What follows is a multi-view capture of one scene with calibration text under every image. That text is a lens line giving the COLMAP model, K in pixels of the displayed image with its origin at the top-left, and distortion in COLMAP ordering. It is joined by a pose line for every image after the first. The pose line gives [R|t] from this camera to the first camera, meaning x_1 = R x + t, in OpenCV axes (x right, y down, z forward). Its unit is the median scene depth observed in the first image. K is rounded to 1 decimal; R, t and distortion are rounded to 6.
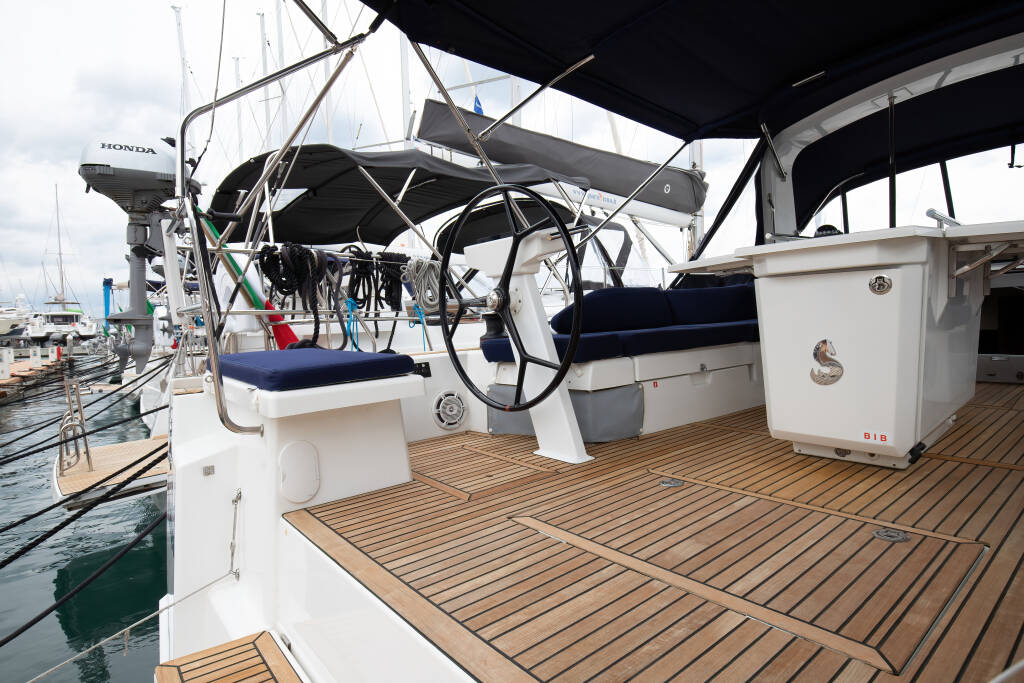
lens RADIAL K [[546.6, 0, 518.4], [0, 546.6, 342.0], [0, 0, 1]] dist [-0.019110, -0.000041]
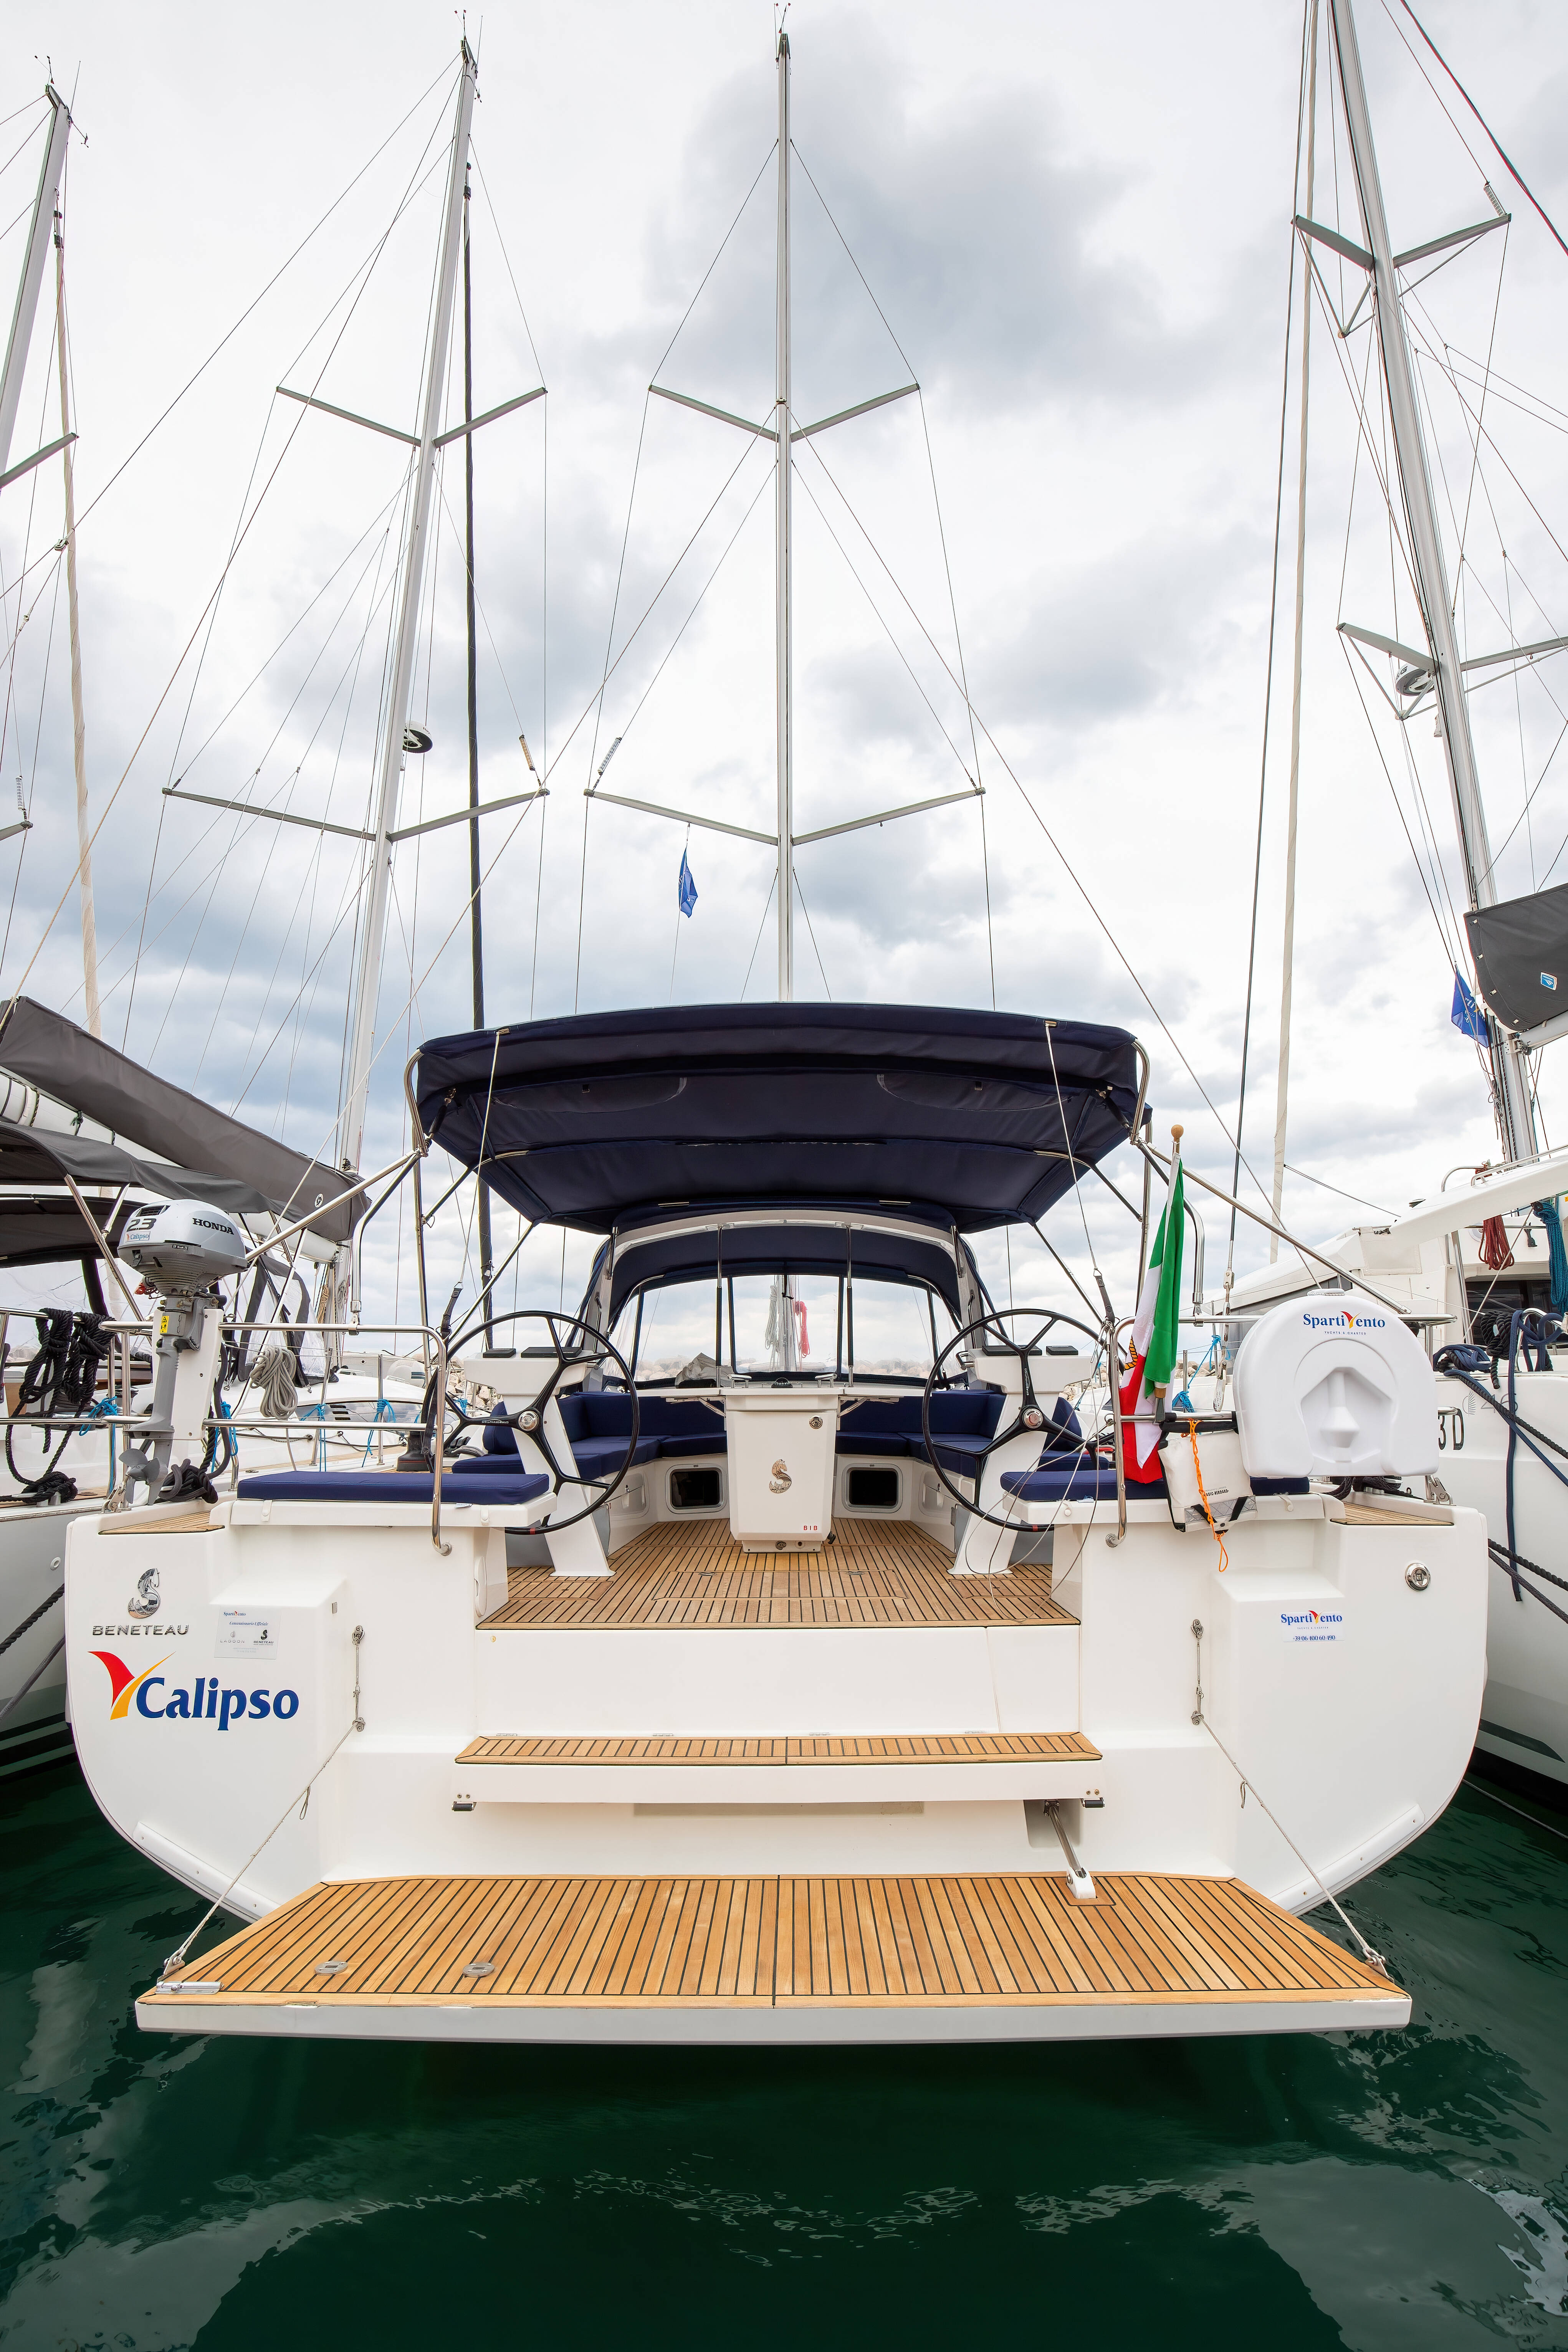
lens RADIAL K [[1082.9, 0, 790.3], [0, 1082.9, 1169.5], [0, 0, 1]] dist [-0.036148, 0.005462]
pose [[0.640072, 0.195599, 0.743000, -2.048941], [0.012183, 0.964346, -0.264364, 0.014165], [-0.768219, 0.178264, 0.614868, -1.089152]]
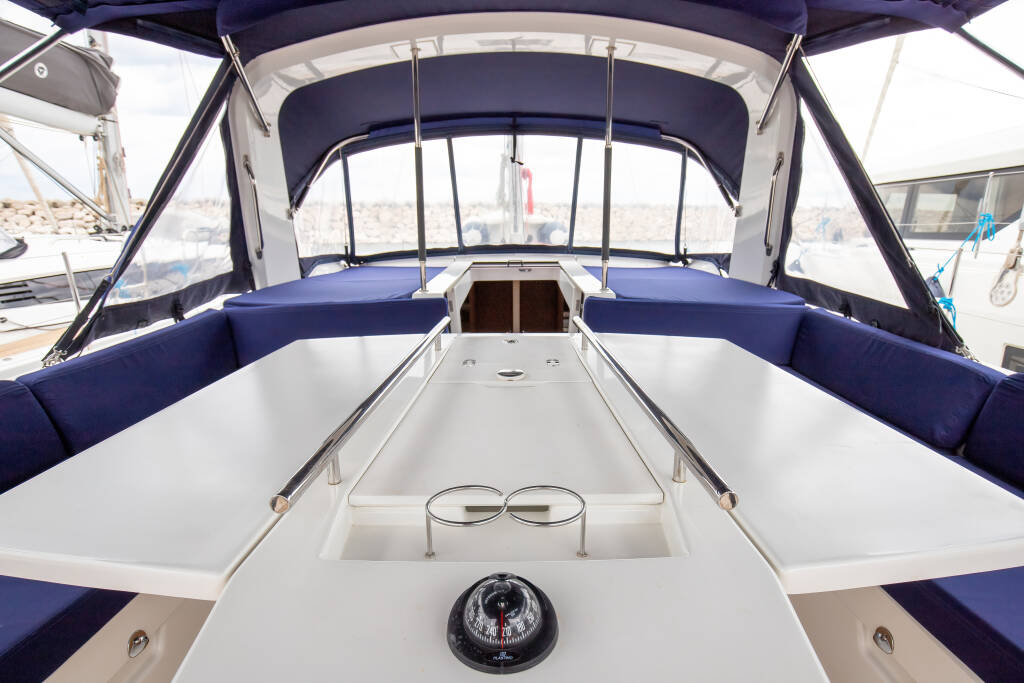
lens RADIAL K [[546.6, 0, 518.4], [0, 546.6, 342.0], [0, 0, 1]] dist [-0.019110, -0.000041]
pose [[0.637404, -0.132059, 0.759129, 0.475929], [0.009804, 0.986514, 0.163383, -0.472818], [-0.770467, -0.096699, 0.630103, 1.026745]]
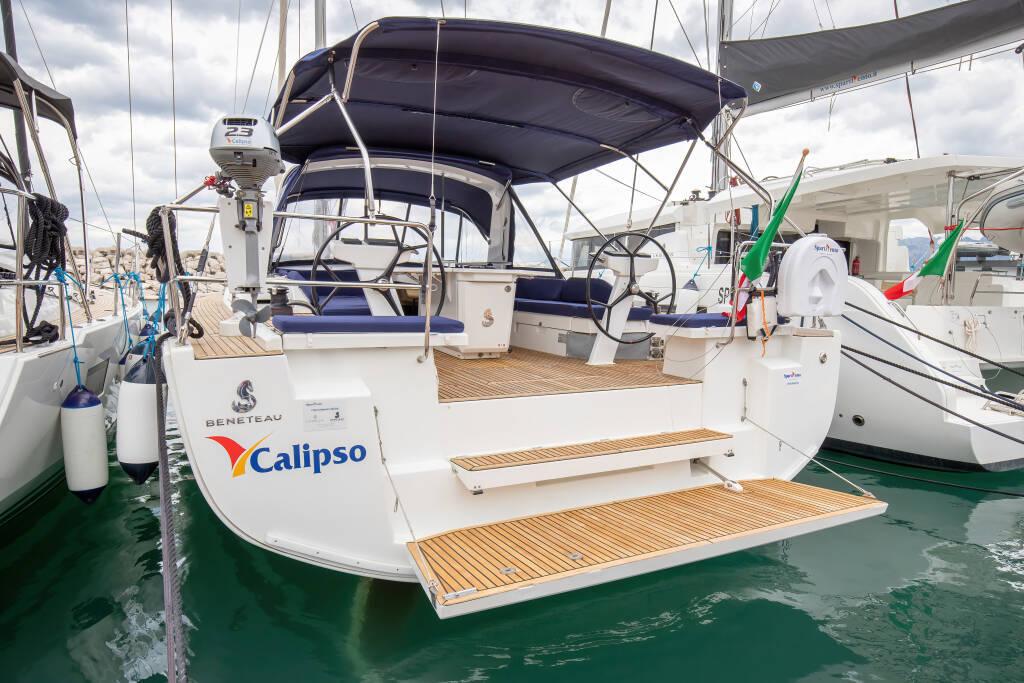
lens RADIAL K [[630.5, 0, 516.7], [0, 630.5, 344.1], [0, 0, 1]] dist [-0.009083, -0.000260]
pose [[0.213516, -0.051396, 0.975587, -2.809751], [0.012798, 0.998677, 0.049812, 0.019441], [-0.976856, 0.001850, 0.213891, 0.311009]]
